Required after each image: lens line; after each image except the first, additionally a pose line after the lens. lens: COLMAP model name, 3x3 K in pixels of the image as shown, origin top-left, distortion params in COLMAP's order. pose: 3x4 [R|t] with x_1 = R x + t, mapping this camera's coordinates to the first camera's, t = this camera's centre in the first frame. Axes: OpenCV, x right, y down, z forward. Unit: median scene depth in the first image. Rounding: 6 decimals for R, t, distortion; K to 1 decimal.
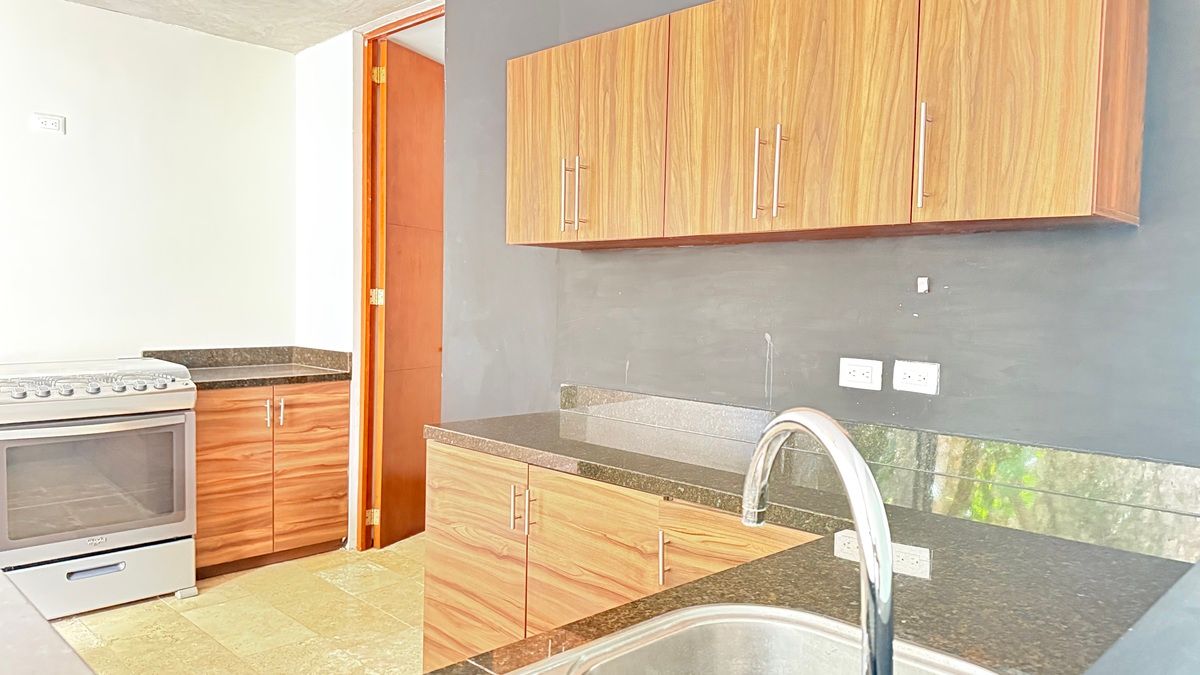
lens RADIAL K [[847.0, 0, 599.5], [0, 847.0, 337.8], [0, 0, 1]] dist [0.094825, -0.012235]
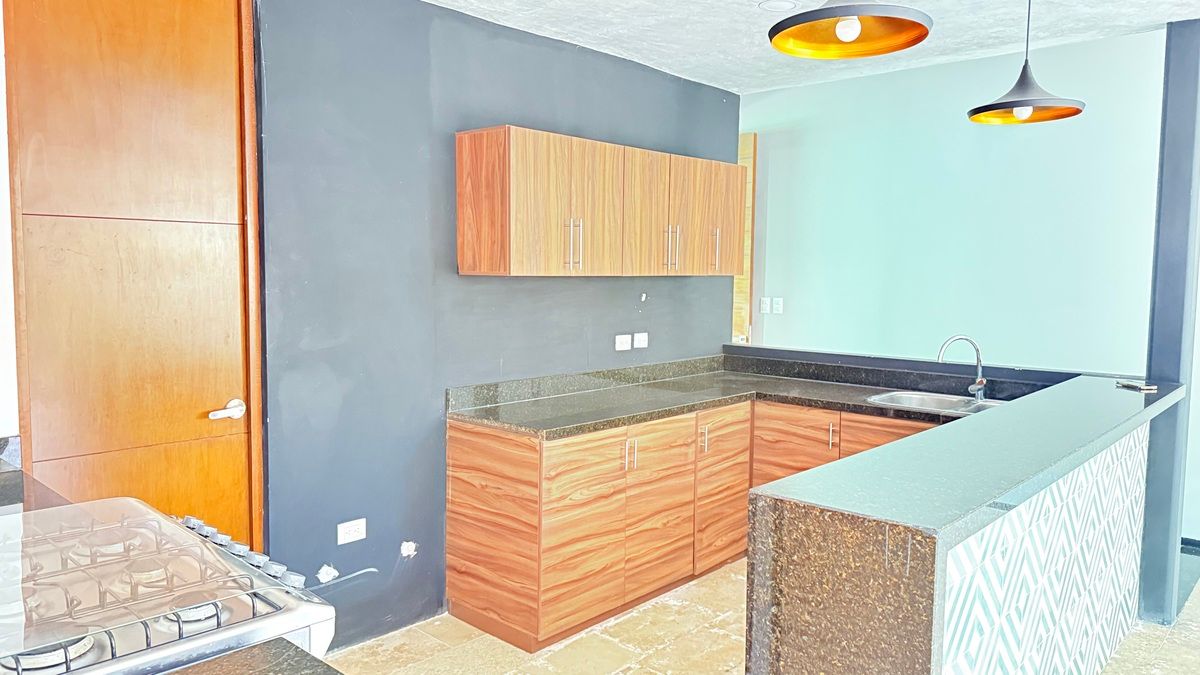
lens RADIAL K [[847.0, 0, 598.8], [0, 847.0, 335.3], [0, 0, 1]] dist [0.094825, -0.012235]
pose [[-0.052292, -0.104087, 0.993193, -1.567523], [0.032974, 0.993831, 0.105890, -0.176470], [-0.998087, 0.038287, -0.048537, 1.099757]]
